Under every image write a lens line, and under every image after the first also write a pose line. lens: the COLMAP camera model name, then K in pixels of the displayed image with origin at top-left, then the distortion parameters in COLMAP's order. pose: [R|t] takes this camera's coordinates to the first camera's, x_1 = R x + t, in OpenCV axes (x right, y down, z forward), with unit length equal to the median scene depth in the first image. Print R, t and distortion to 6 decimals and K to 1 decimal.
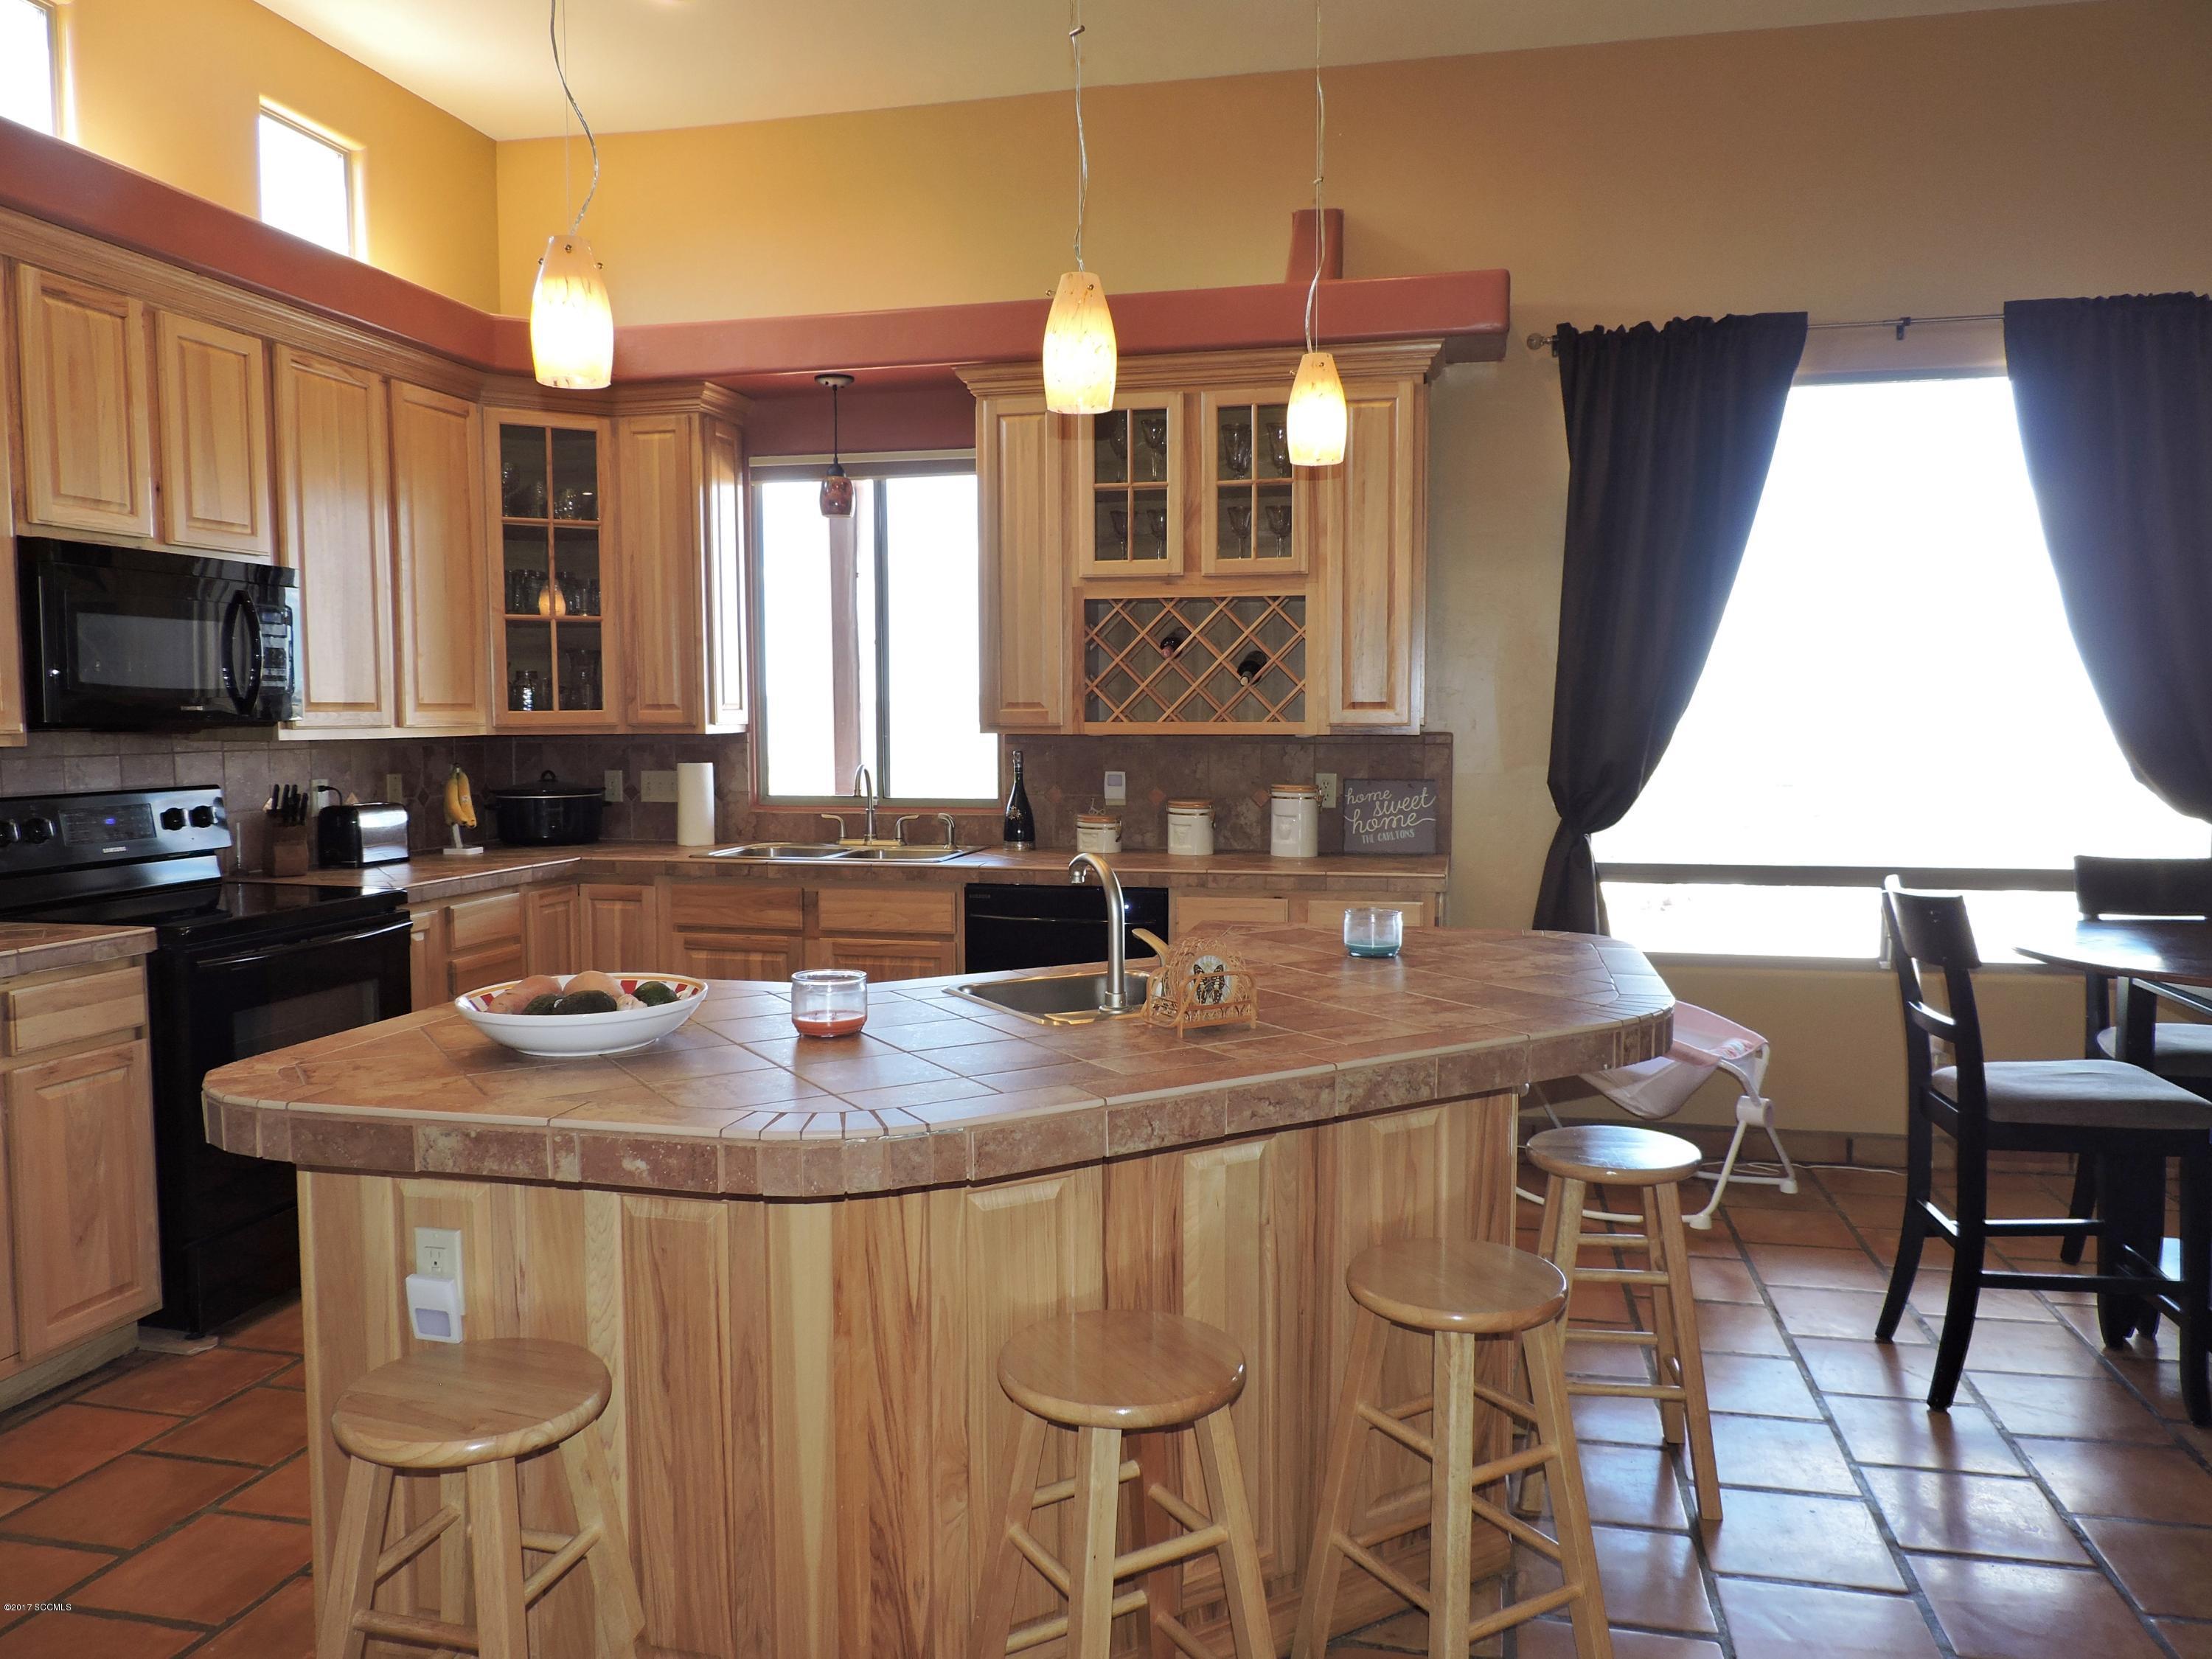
lens RADIAL K [[1589.0, 0, 1114.1], [0, 1589.0, 833.2], [0, 0, 1]] dist [-0.013913, 0.001391]
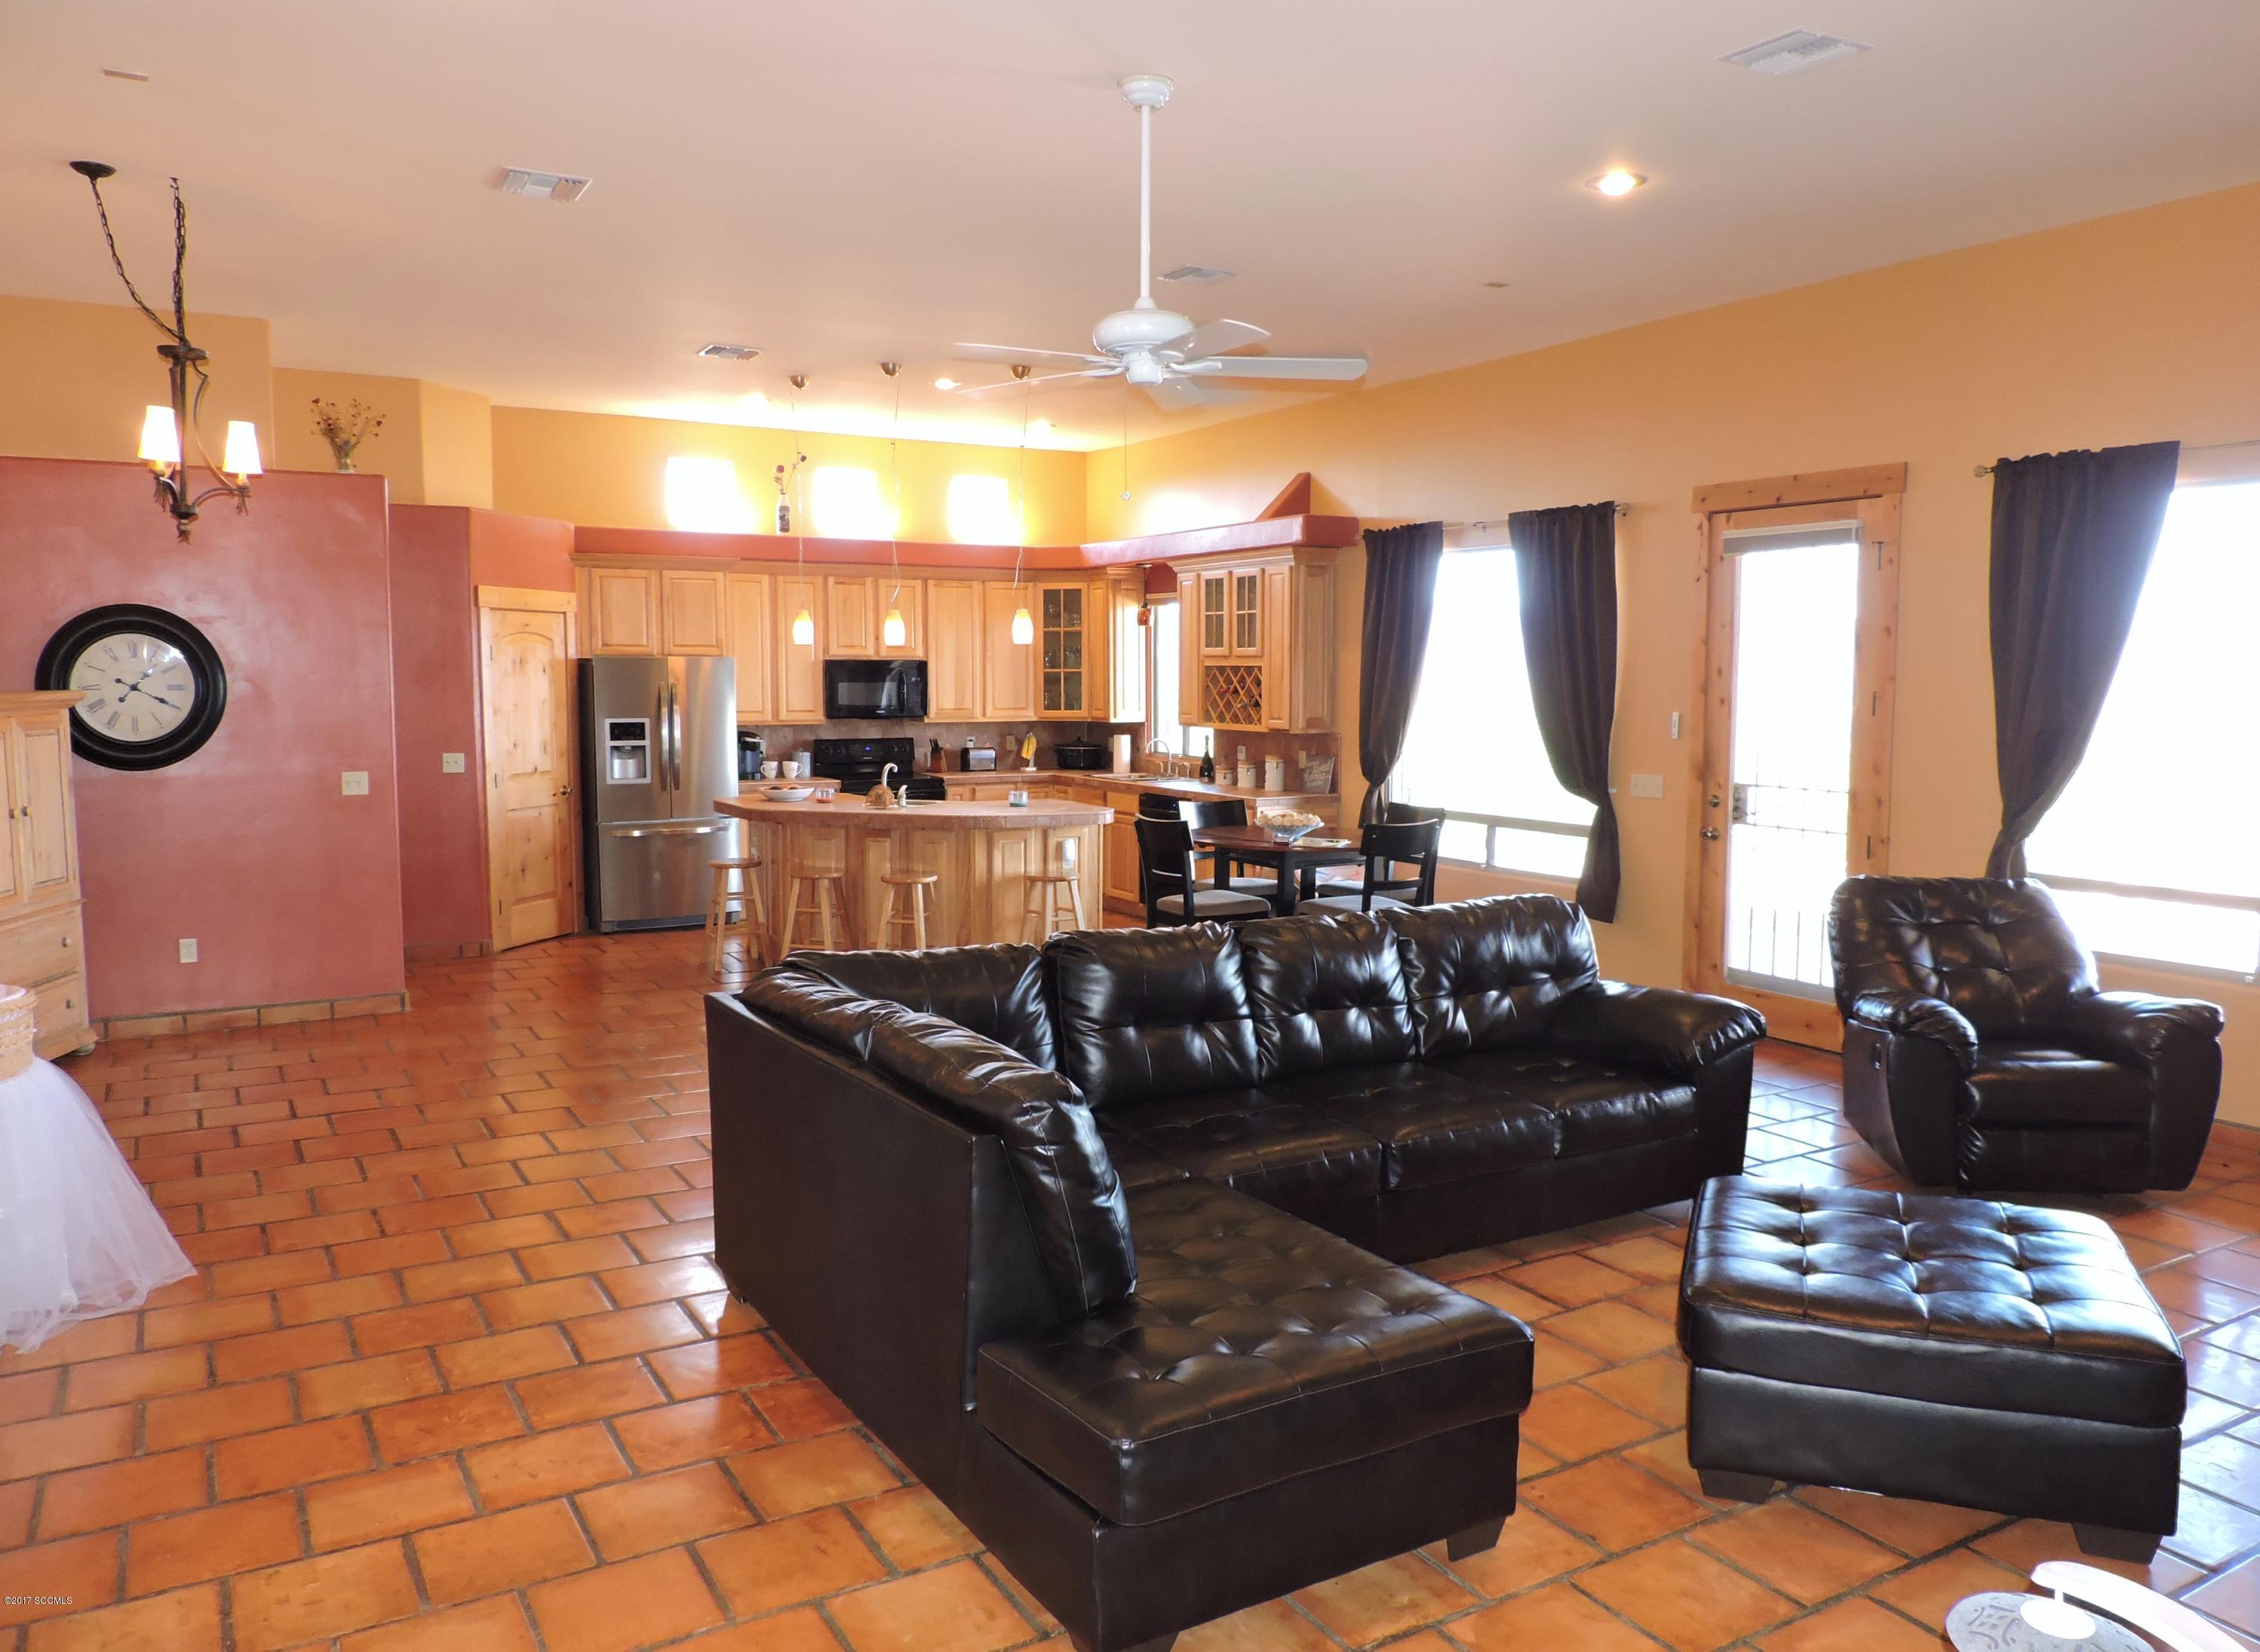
lens RADIAL K [[1603.2, 0, 1132.4], [0, 1603.2, 824.8], [0, 0, 1]] dist [-0.013596, -0.004679]
pose [[0.689686, 0.073054, -0.720414, 1.524101], [-0.056844, 0.997290, 0.046712, -0.027887], [0.721874, 0.008735, 0.691969, -0.585326]]
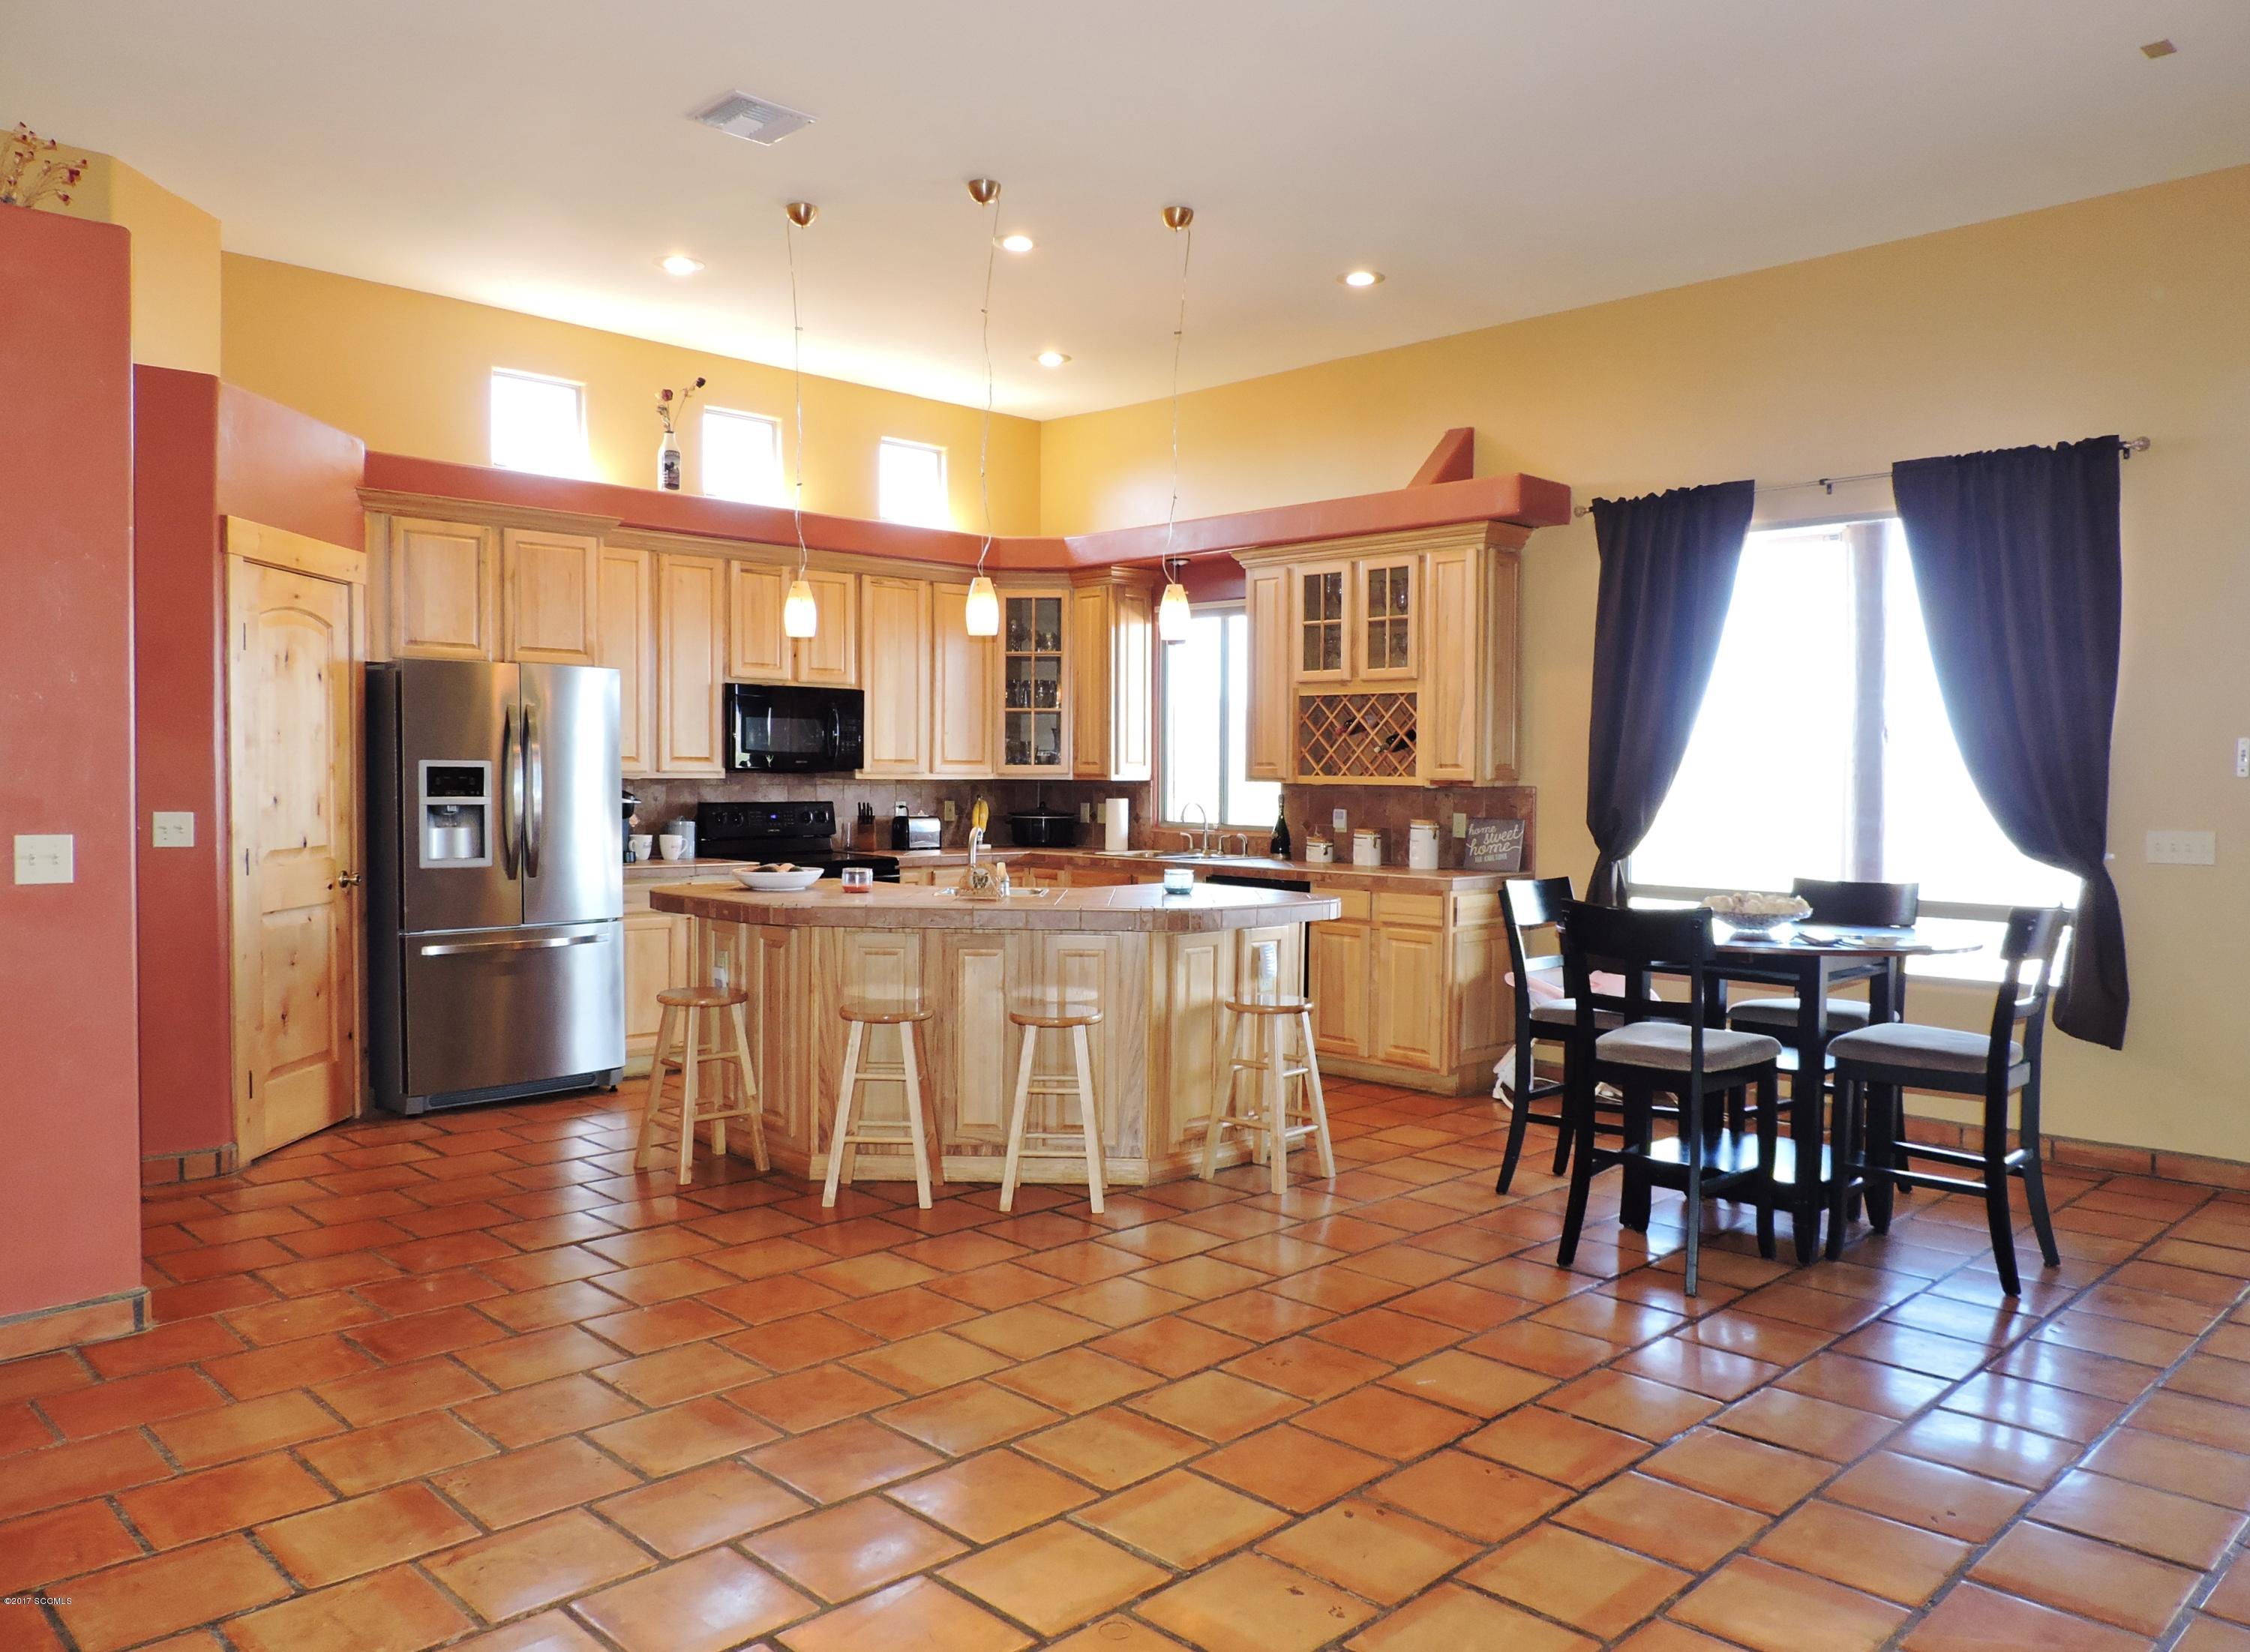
lens RADIAL K [[1616.2, 0, 1122.1], [0, 1616.2, 823.9], [0, 0, 1]] dist [-0.013913, 0.001391]
pose [[0.847553, 0.027242, -0.530010, 0.681802], [-0.048986, 0.998434, -0.027016, 0.028000], [0.528444, 0.048861, 0.847561, -0.421210]]
